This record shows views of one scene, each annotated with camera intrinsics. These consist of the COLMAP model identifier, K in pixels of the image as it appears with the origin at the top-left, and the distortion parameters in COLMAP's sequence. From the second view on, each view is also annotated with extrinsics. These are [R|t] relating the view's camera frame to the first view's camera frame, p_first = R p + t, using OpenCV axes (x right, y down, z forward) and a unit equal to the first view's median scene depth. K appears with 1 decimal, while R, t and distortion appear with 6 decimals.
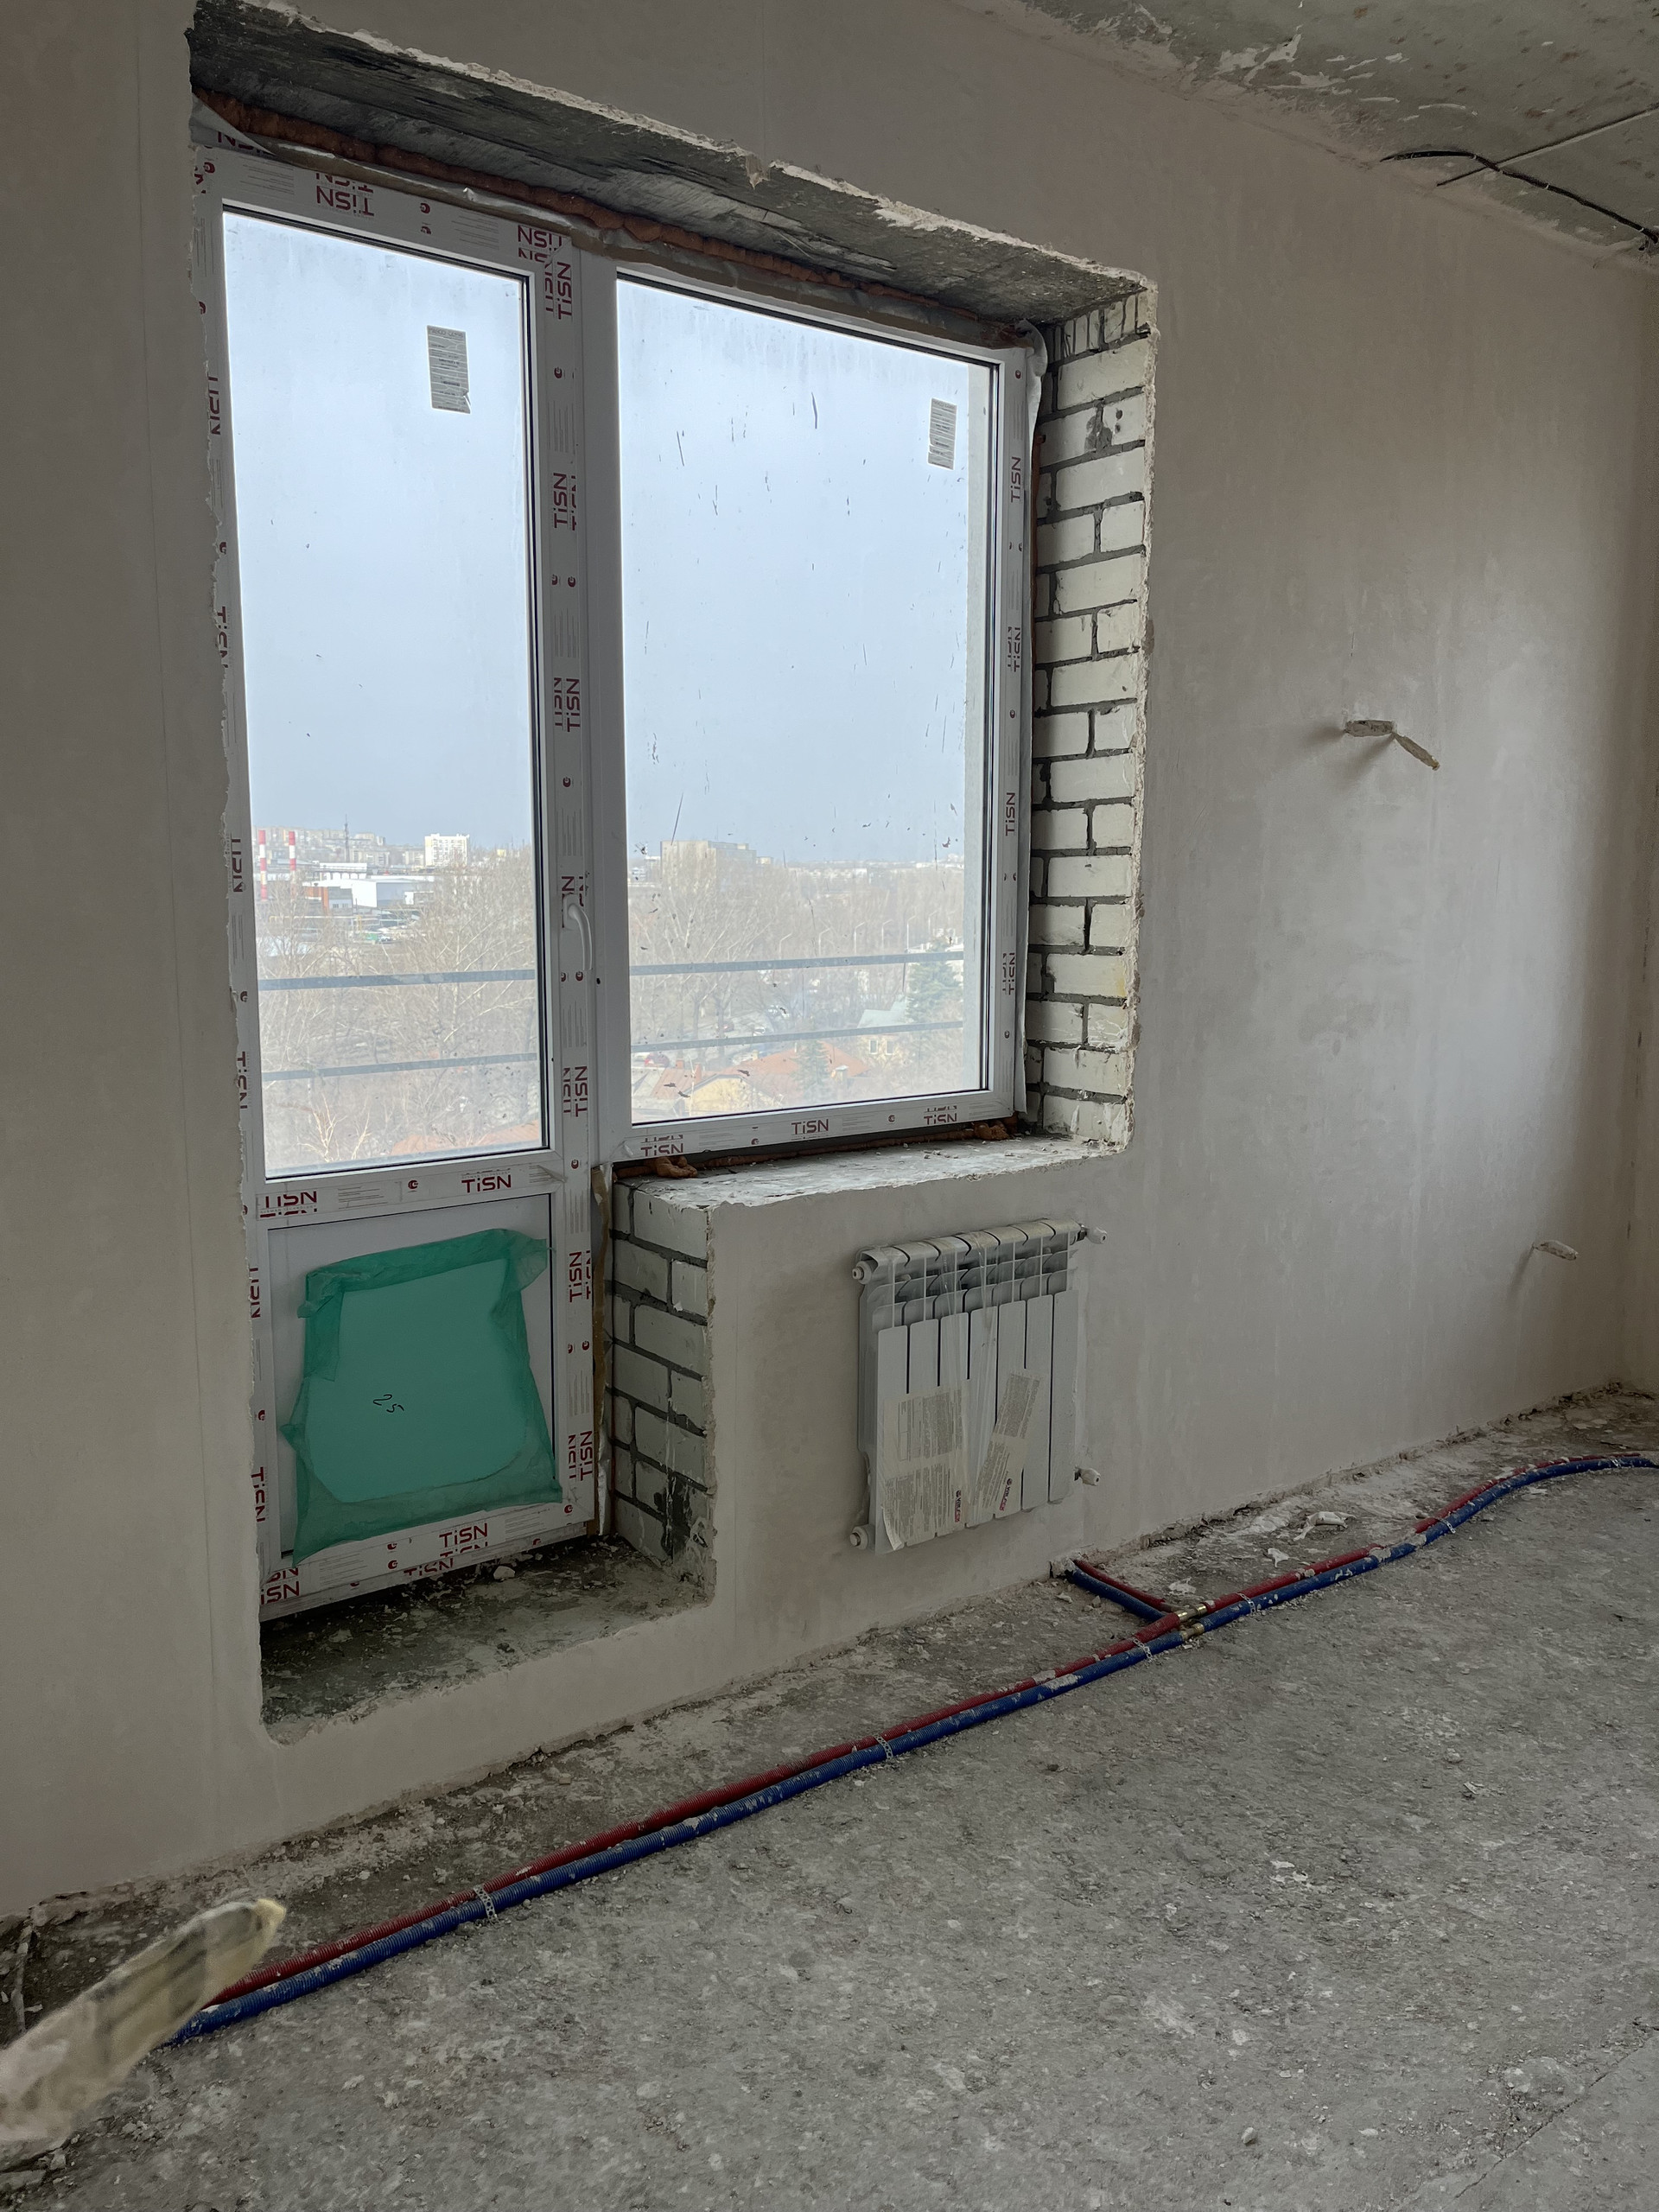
lens RADIAL K [[1632.8, 0, 823.4], [0, 1632.8, 1093.6], [0, 0, 1]] dist [0.070520, -0.094401]
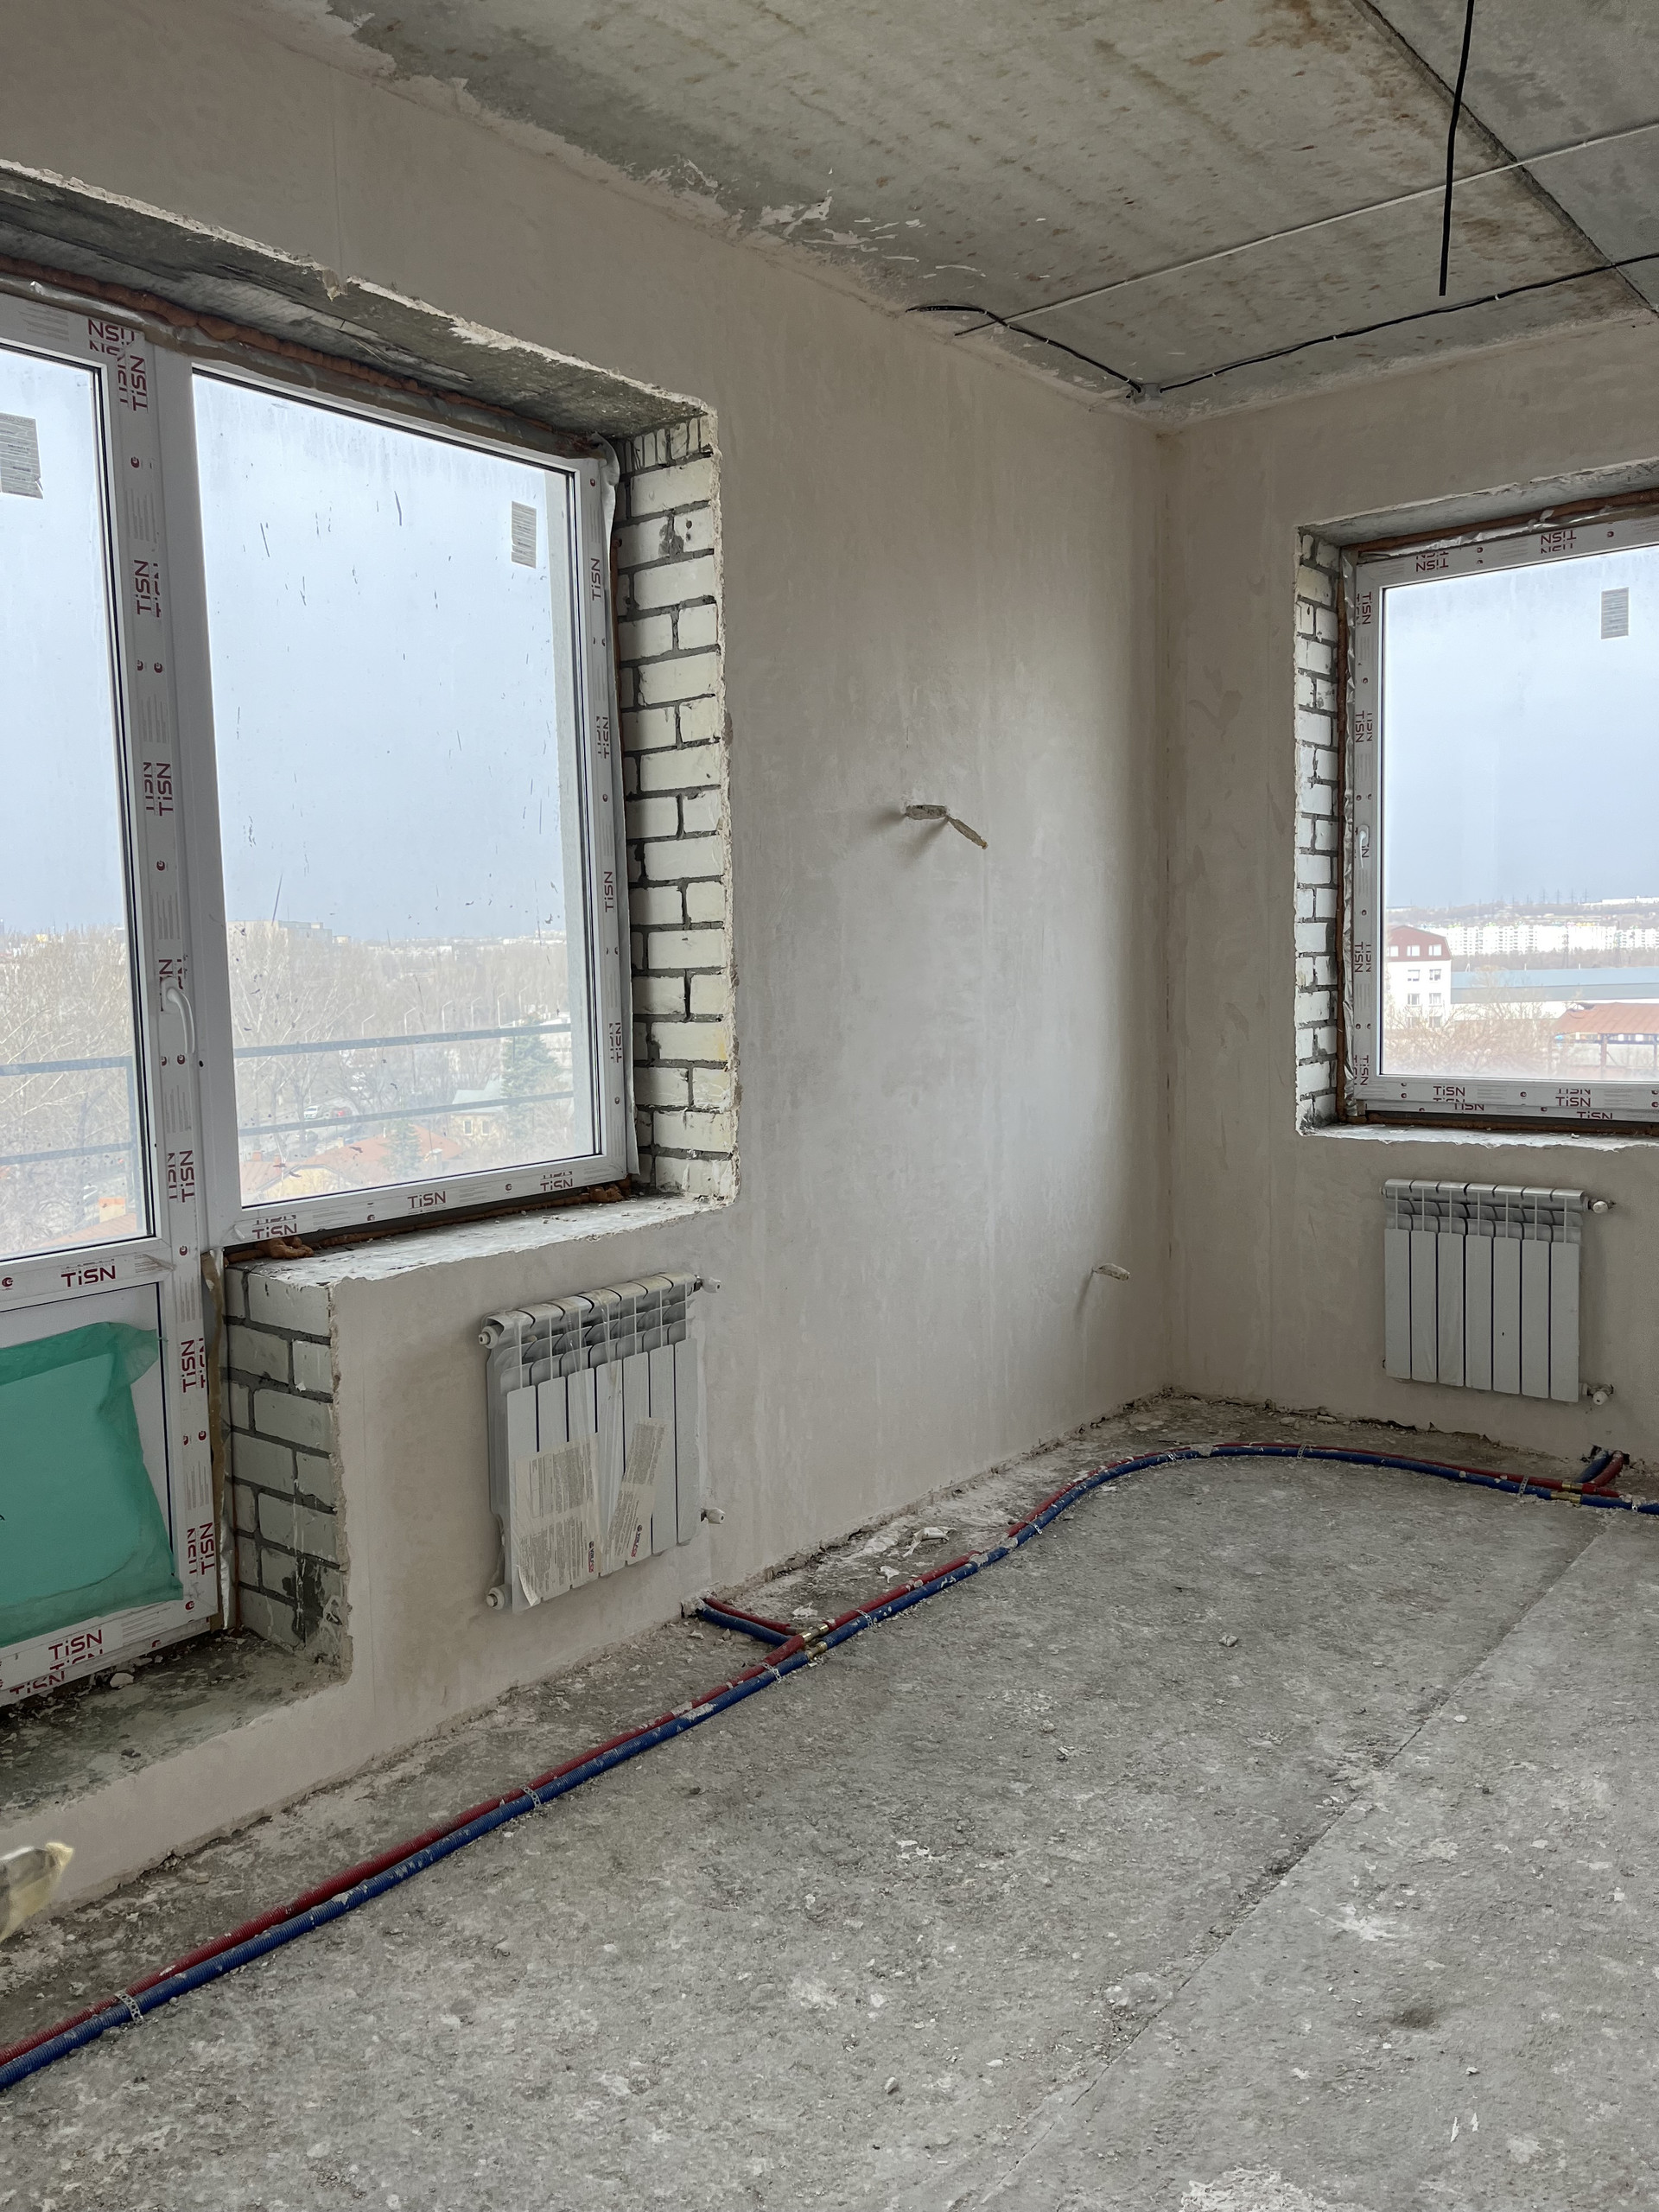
lens RADIAL K [[1632.8, 0, 823.4], [0, 1632.8, 1093.6], [0, 0, 1]] dist [0.070520, -0.094401]
pose [[0.969307, -0.044104, 0.241865, -0.014164], [0.054877, 0.997770, -0.037984, 0.007484], [-0.239651, 0.050091, 0.969566, -0.055113]]
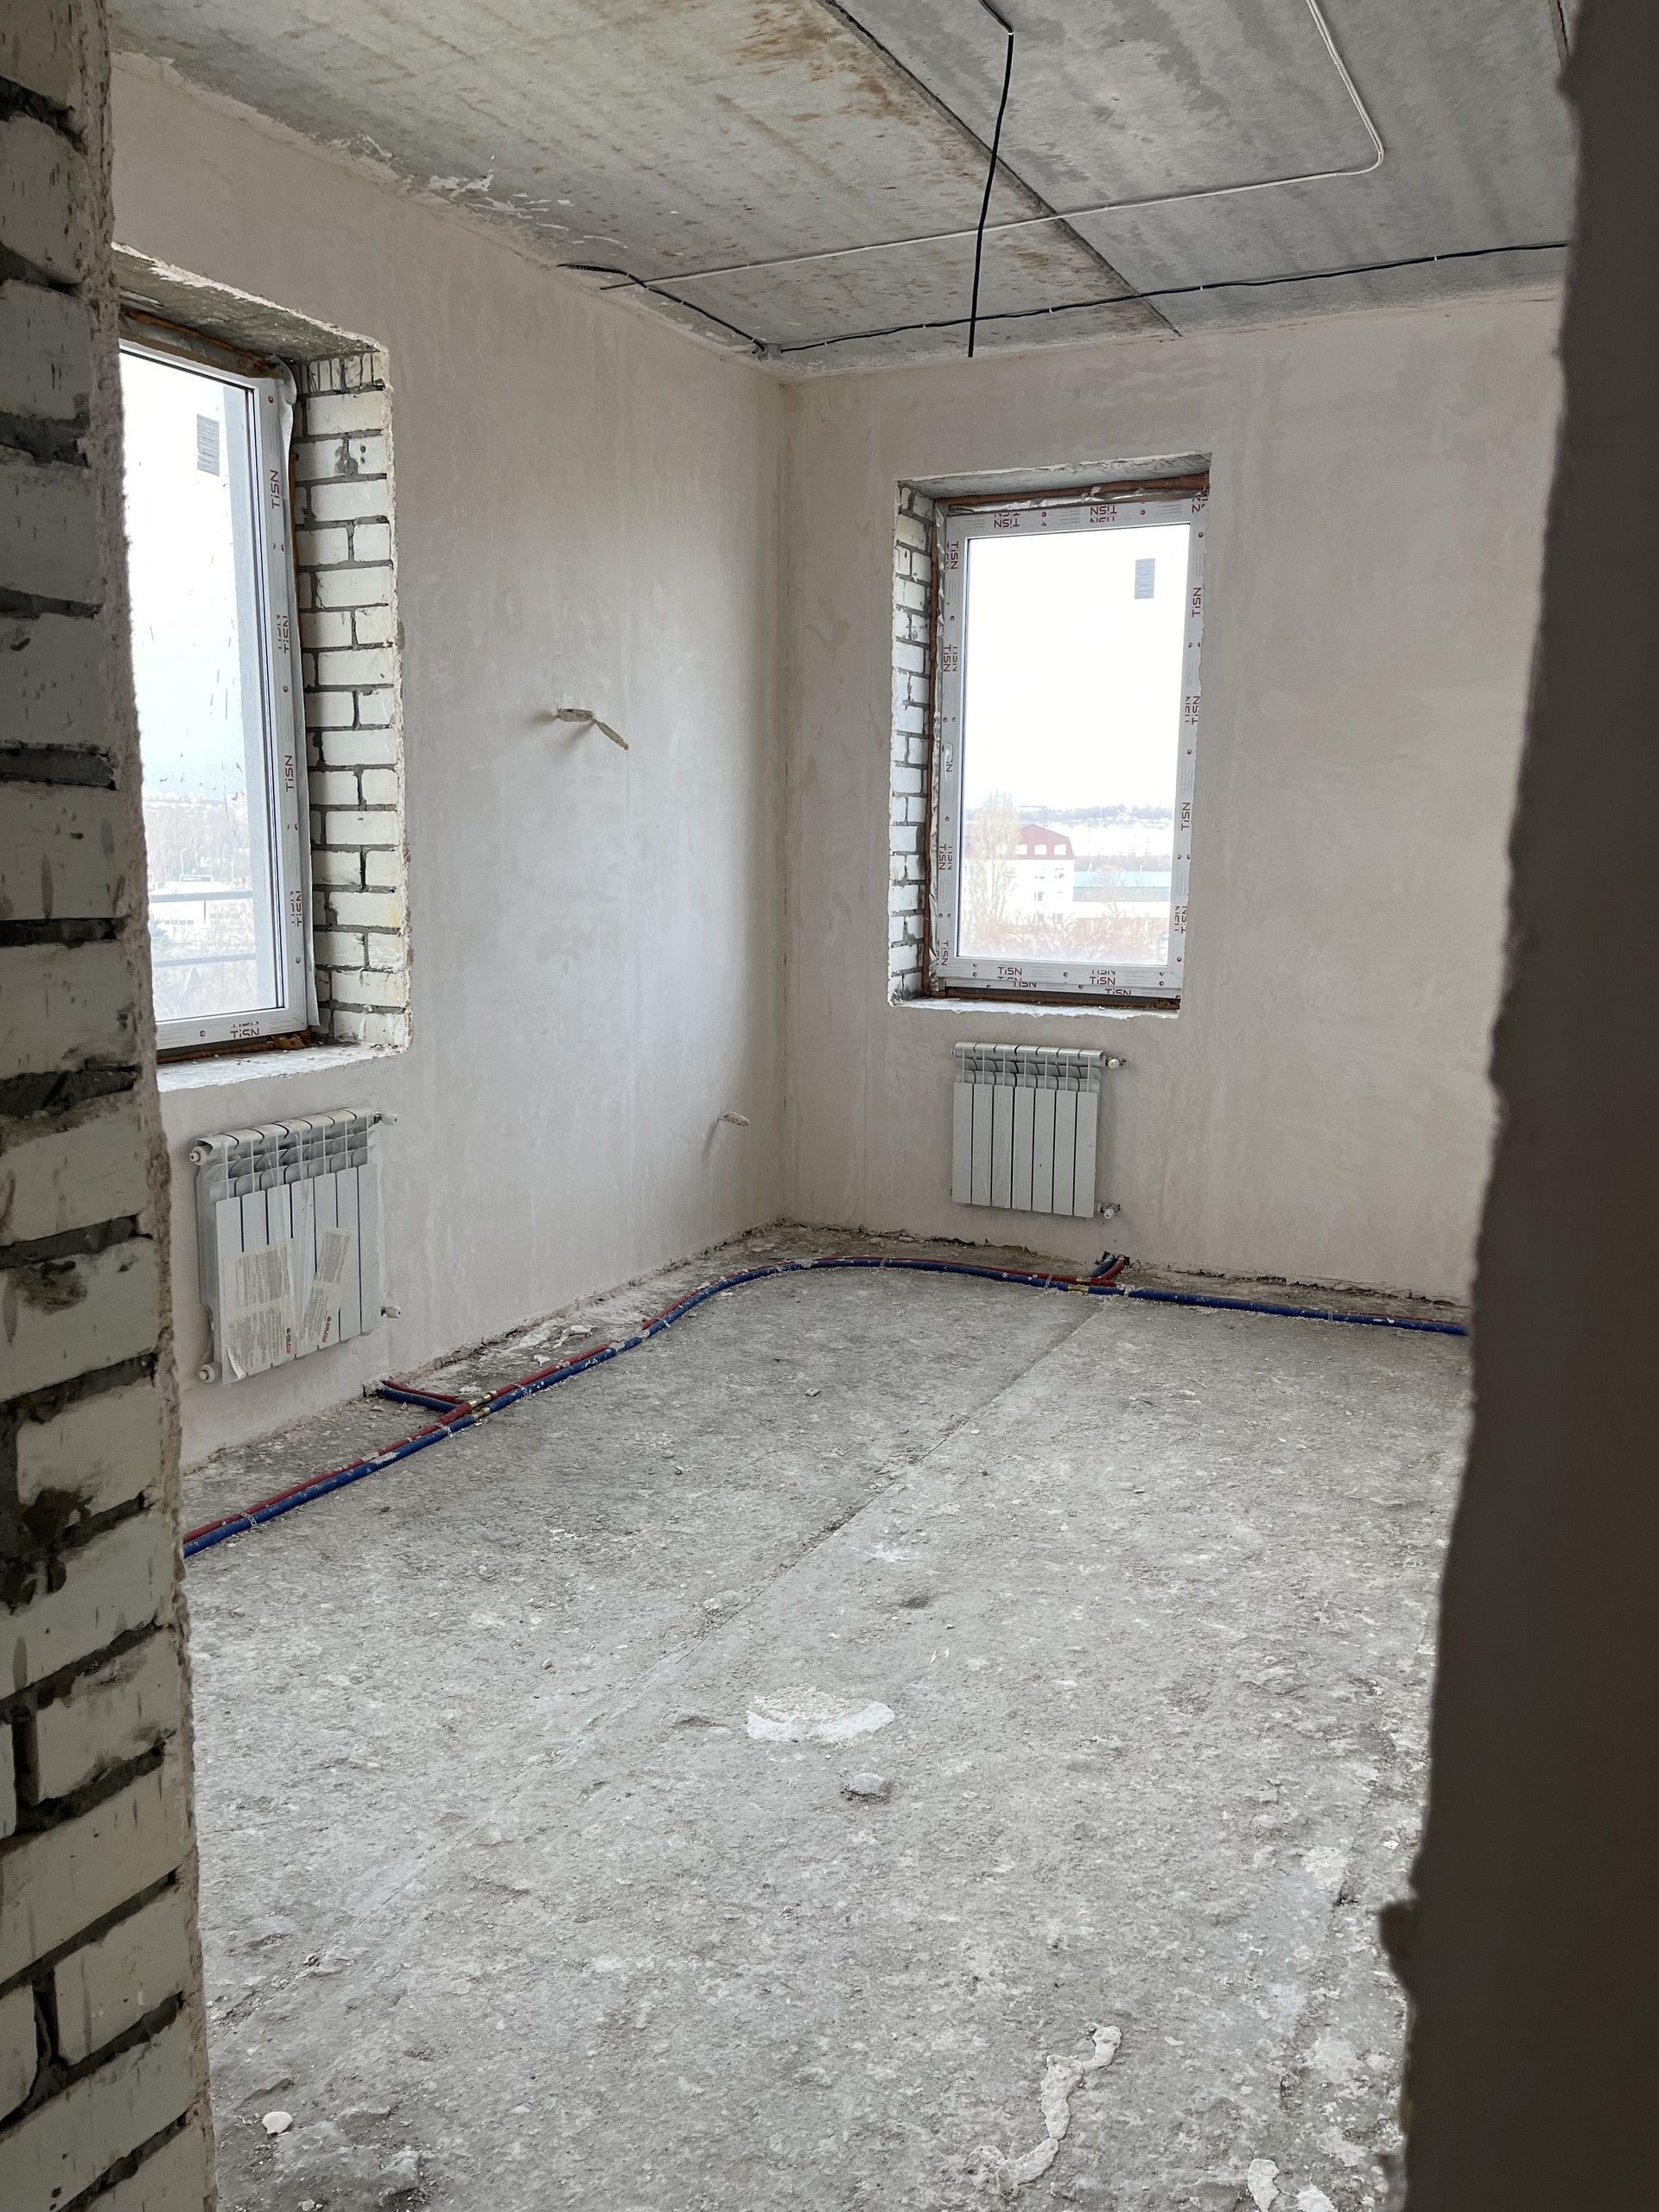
lens RADIAL K [[1624.4, 0, 845.8], [0, 1624.4, 1108.7], [0, 0, 1]] dist [0.065330, -0.097980]
pose [[0.889517, -0.063946, 0.452405, -0.091882], [0.044850, 0.997596, 0.052821, 0.031262], [-0.454695, -0.026695, 0.890247, -0.285101]]
